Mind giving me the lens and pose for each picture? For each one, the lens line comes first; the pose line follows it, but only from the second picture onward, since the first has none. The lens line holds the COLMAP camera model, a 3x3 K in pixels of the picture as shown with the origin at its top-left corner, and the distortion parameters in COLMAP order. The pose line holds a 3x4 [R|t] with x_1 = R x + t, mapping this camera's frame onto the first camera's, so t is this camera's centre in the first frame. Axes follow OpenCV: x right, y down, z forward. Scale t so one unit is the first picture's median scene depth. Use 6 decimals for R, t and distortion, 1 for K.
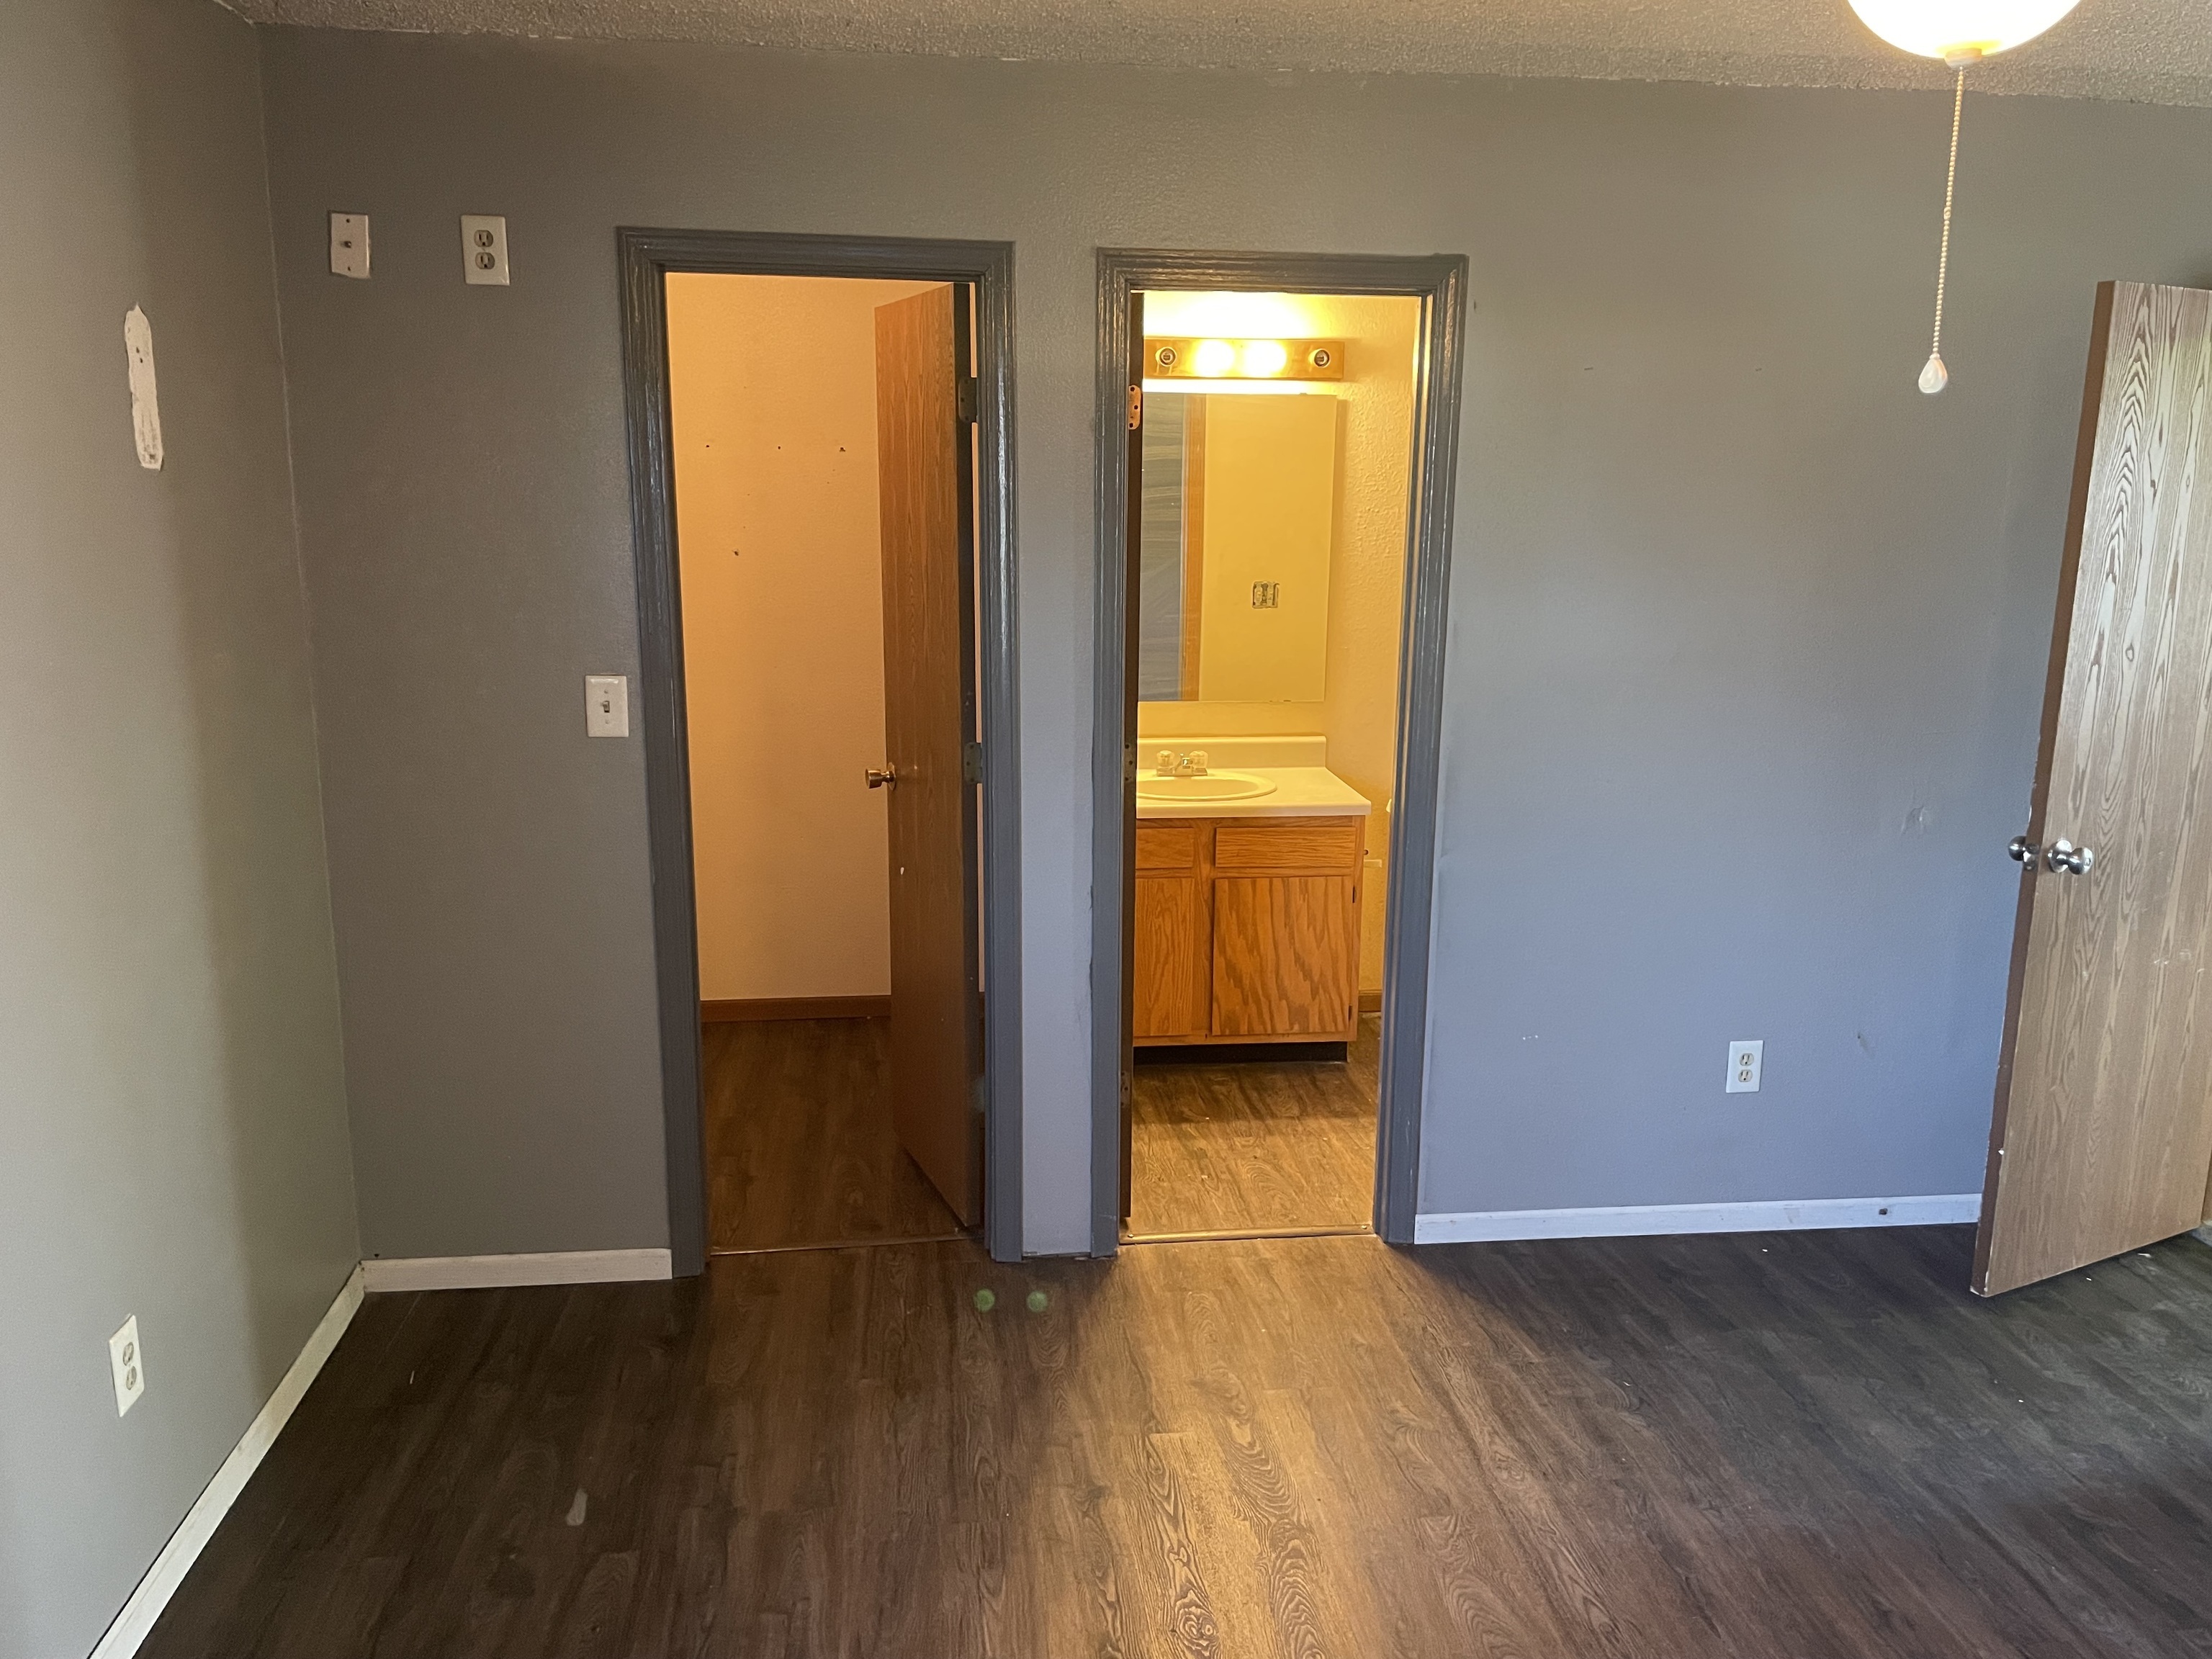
lens RADIAL K [[1643.3, 0, 1106.0], [0, 1643.3, 829.5], [0, 0, 1]] dist [0.005079, -0.002132]
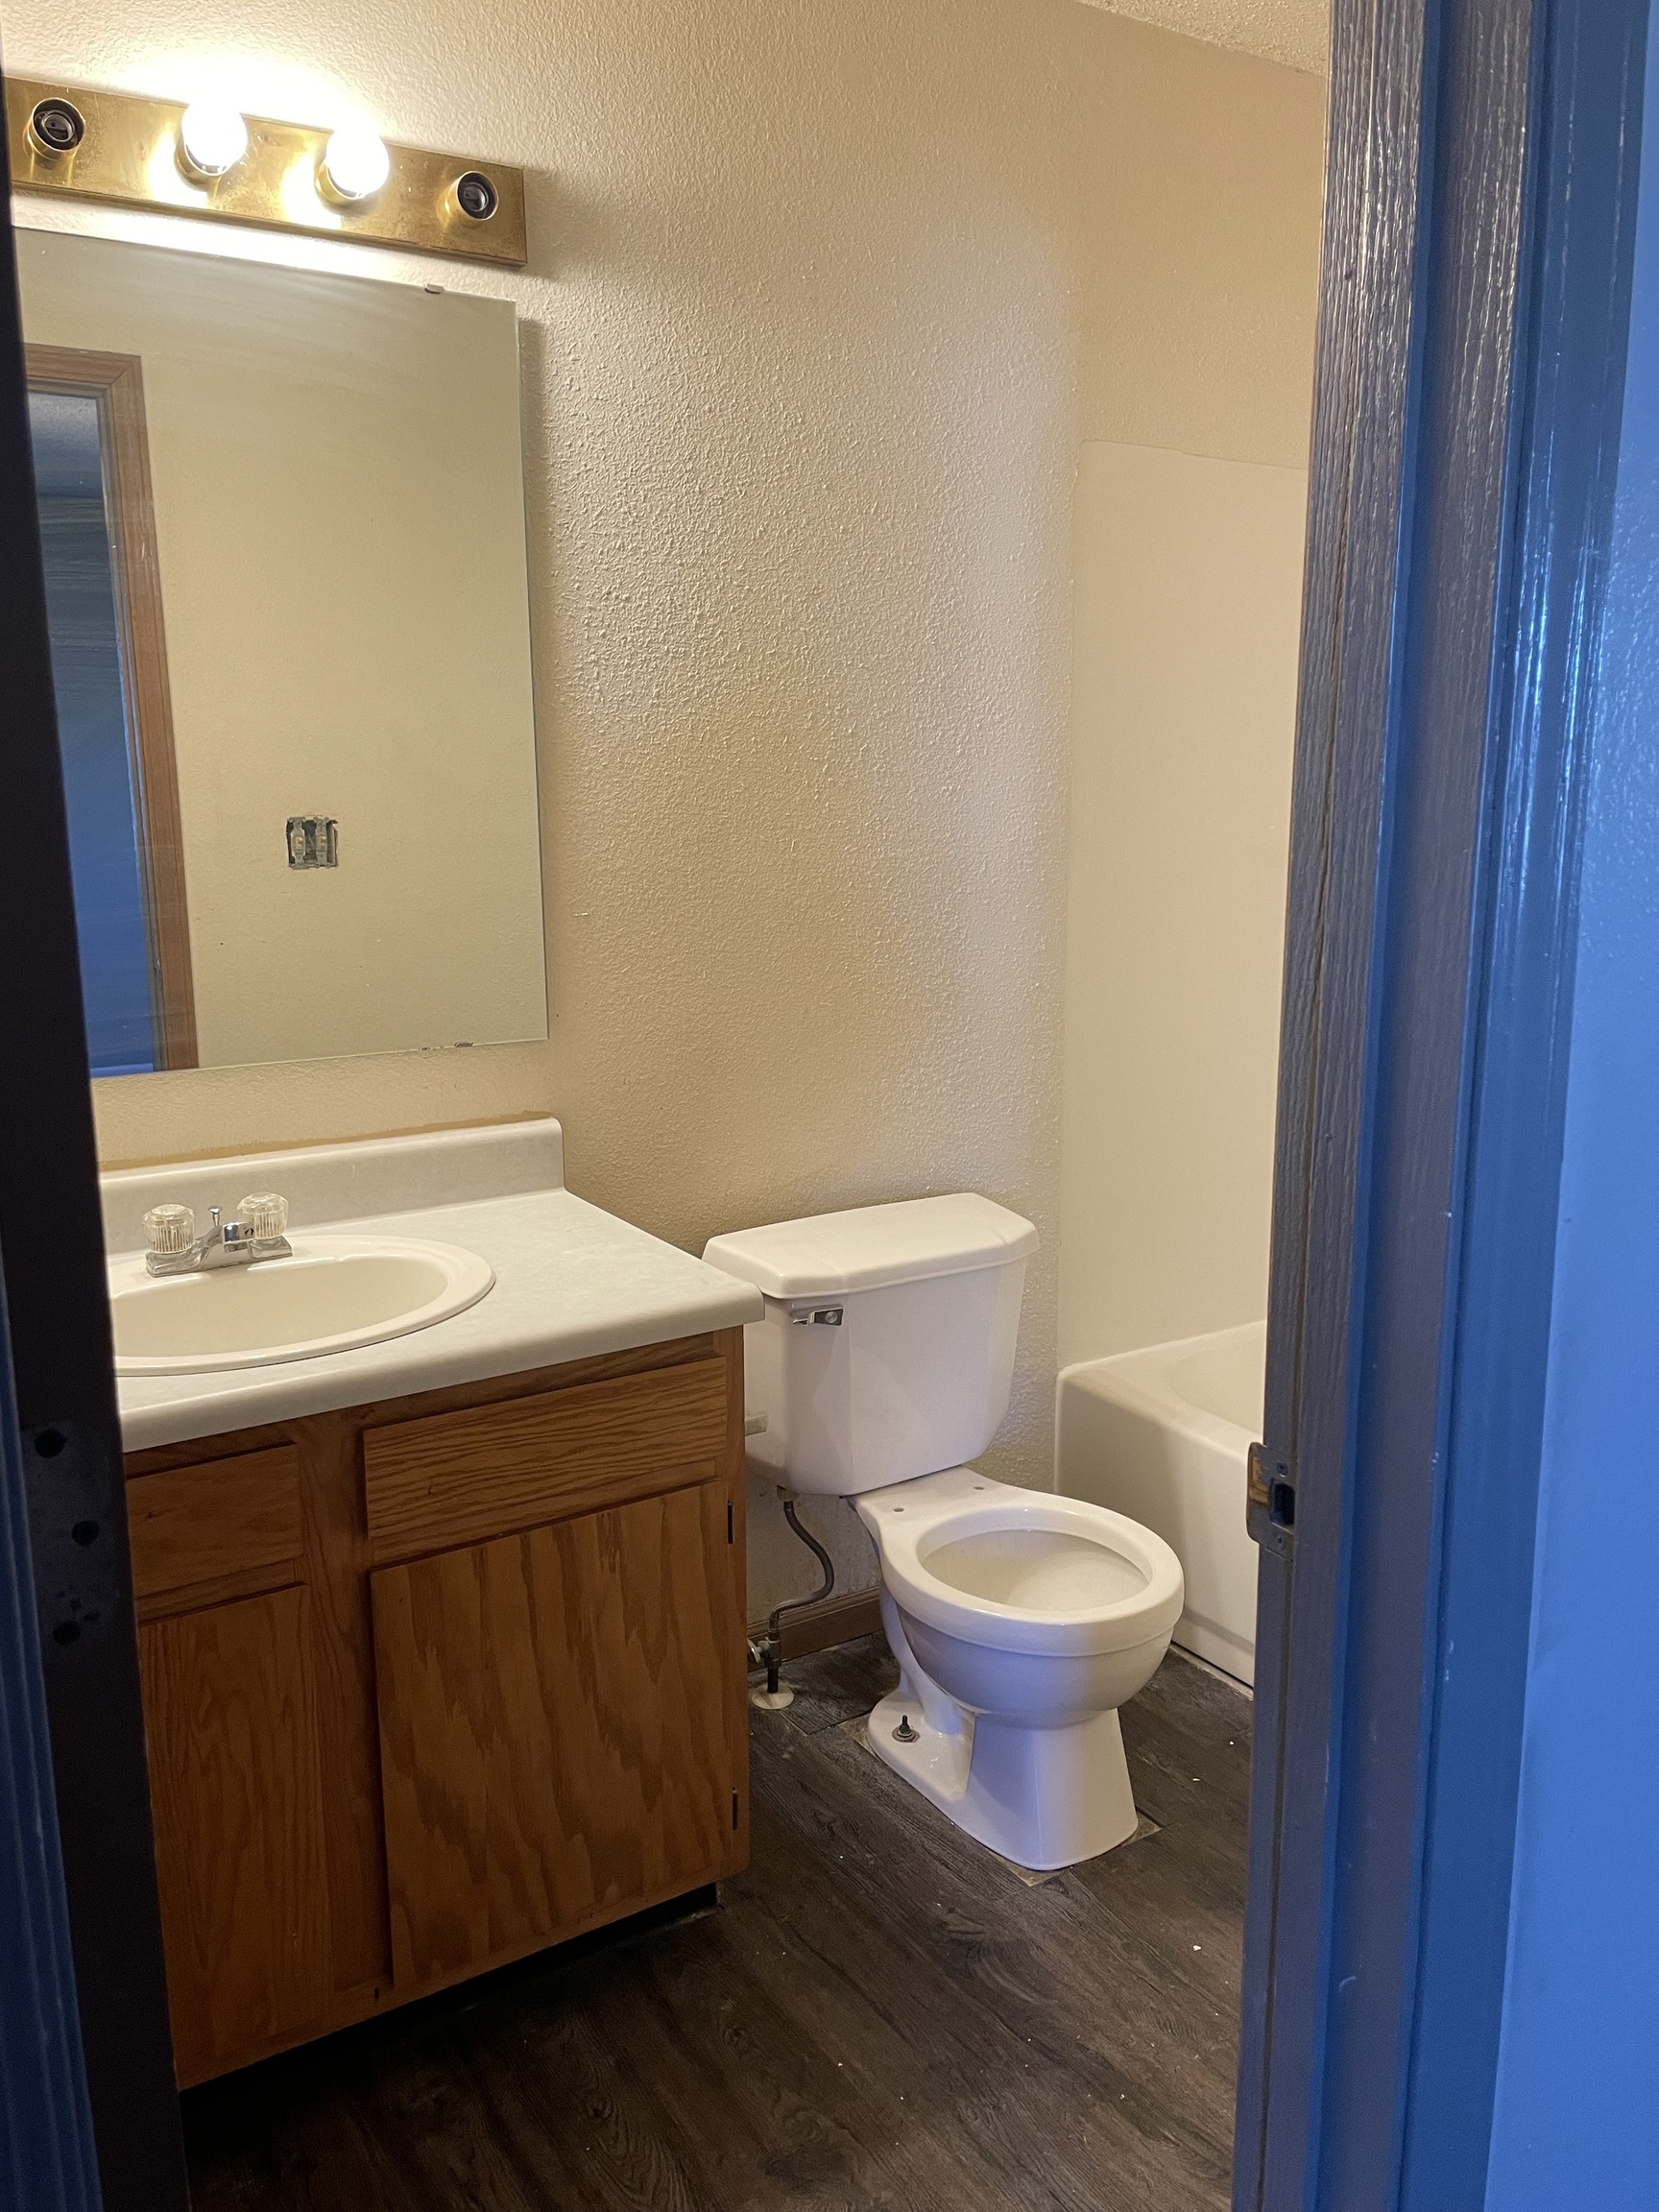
lens RADIAL K [[1643.3, 0, 829.5], [0, 1643.3, 1106.0], [0, 0, 1]] dist [0.005079, -0.002132]
pose [[0.894784, -0.092323, 0.436851, 0.010717], [0.104342, 0.994535, -0.003536, -0.054889], [-0.434137, 0.048745, 0.899527, 0.629803]]
